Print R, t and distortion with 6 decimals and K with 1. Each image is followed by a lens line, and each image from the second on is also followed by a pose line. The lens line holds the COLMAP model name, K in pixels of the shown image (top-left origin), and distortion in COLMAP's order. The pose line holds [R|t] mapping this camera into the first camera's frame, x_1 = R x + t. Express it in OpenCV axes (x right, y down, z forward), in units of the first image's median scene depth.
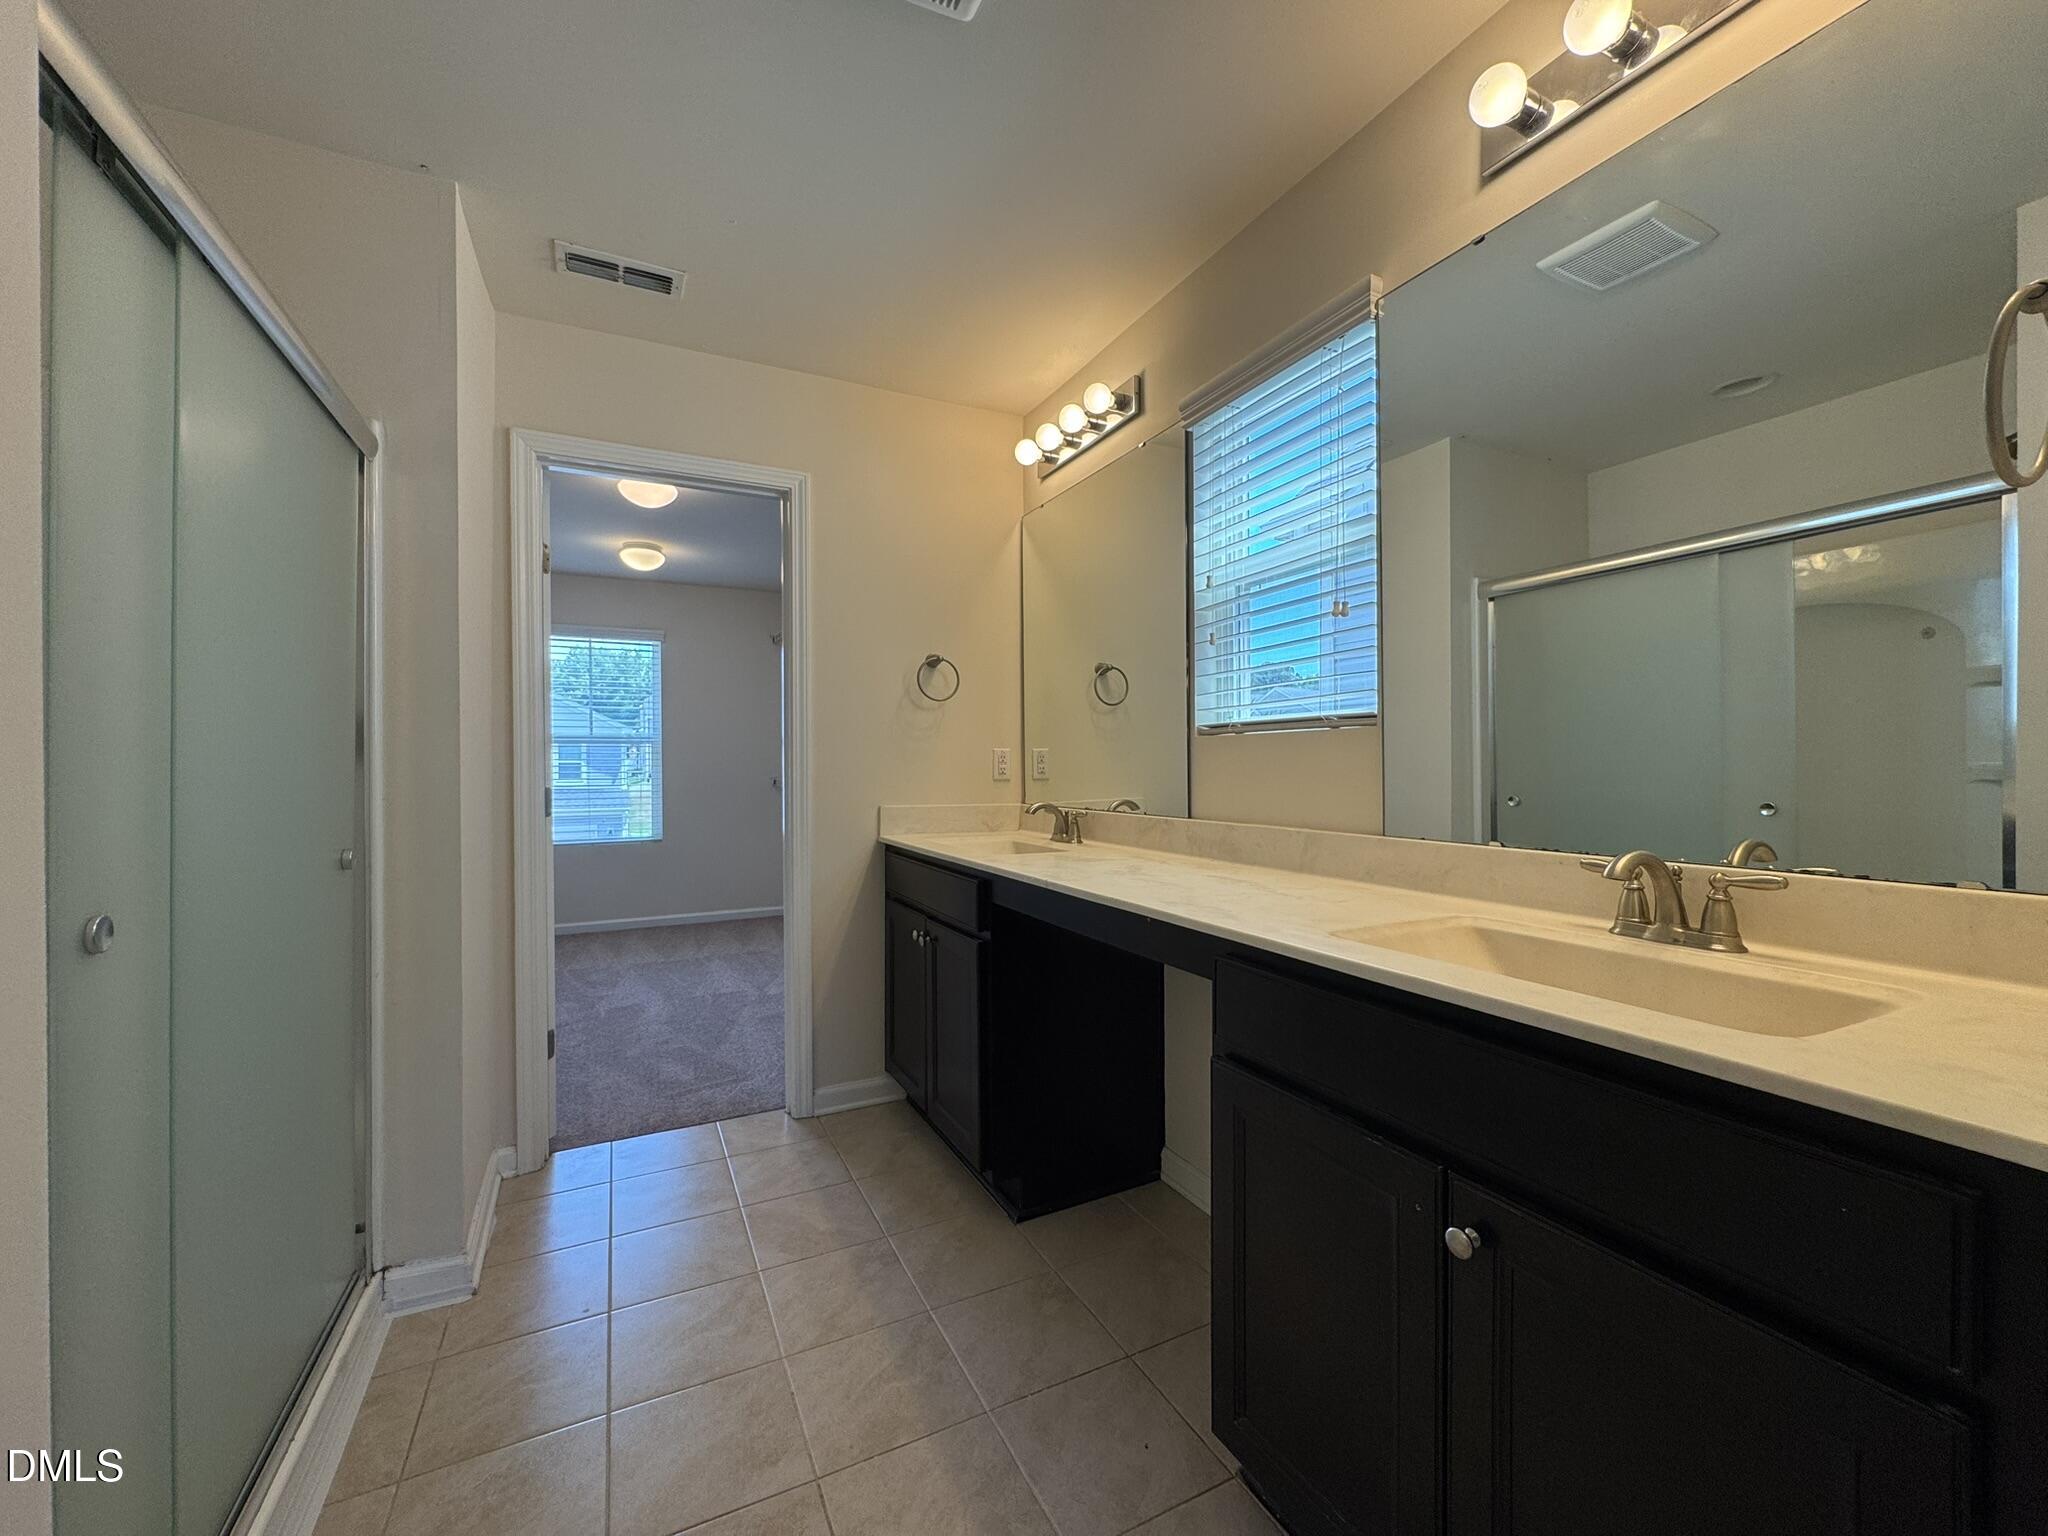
lens RADIAL K [[814.1, 0, 1023.3], [0, 814.1, 766.3], [0, 0, 1]] dist [-0.001693, -0.000035]
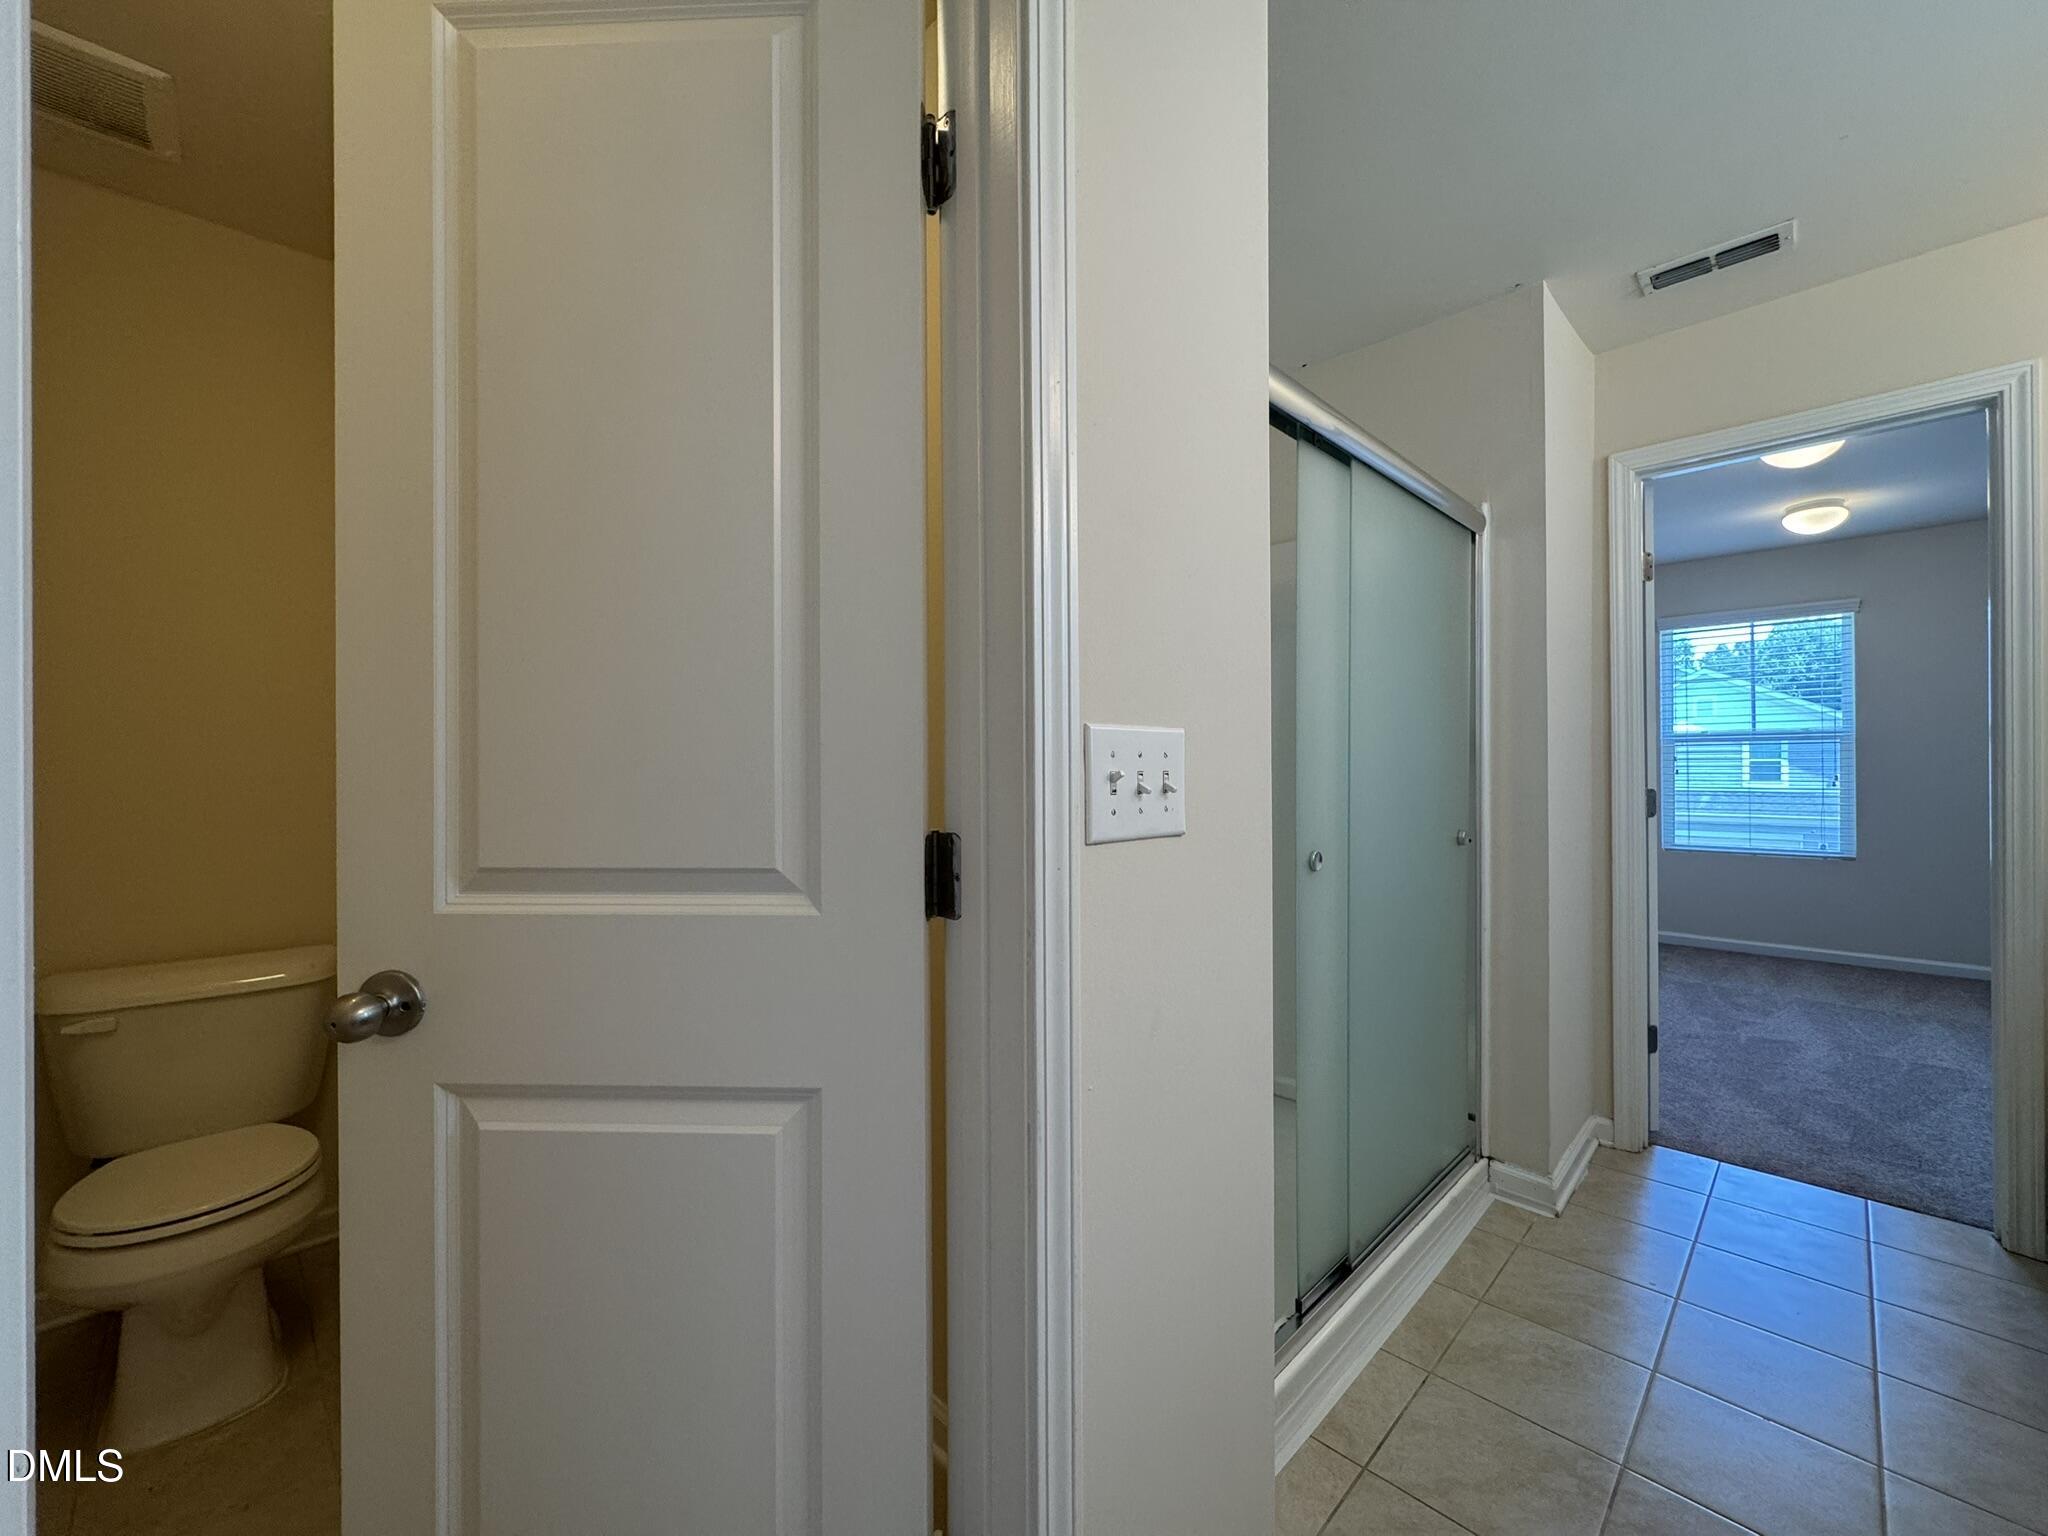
lens RADIAL K [[814.1, 0, 1023.3], [0, 814.1, 766.3], [0, 0, 1]] dist [-0.001693, -0.000035]
pose [[0.311029, 0.000538, -0.950400, 0.135774], [0.000284, 1.000000, 0.000659, -0.003033], [0.950400, -0.000475, 0.311029, -0.068321]]
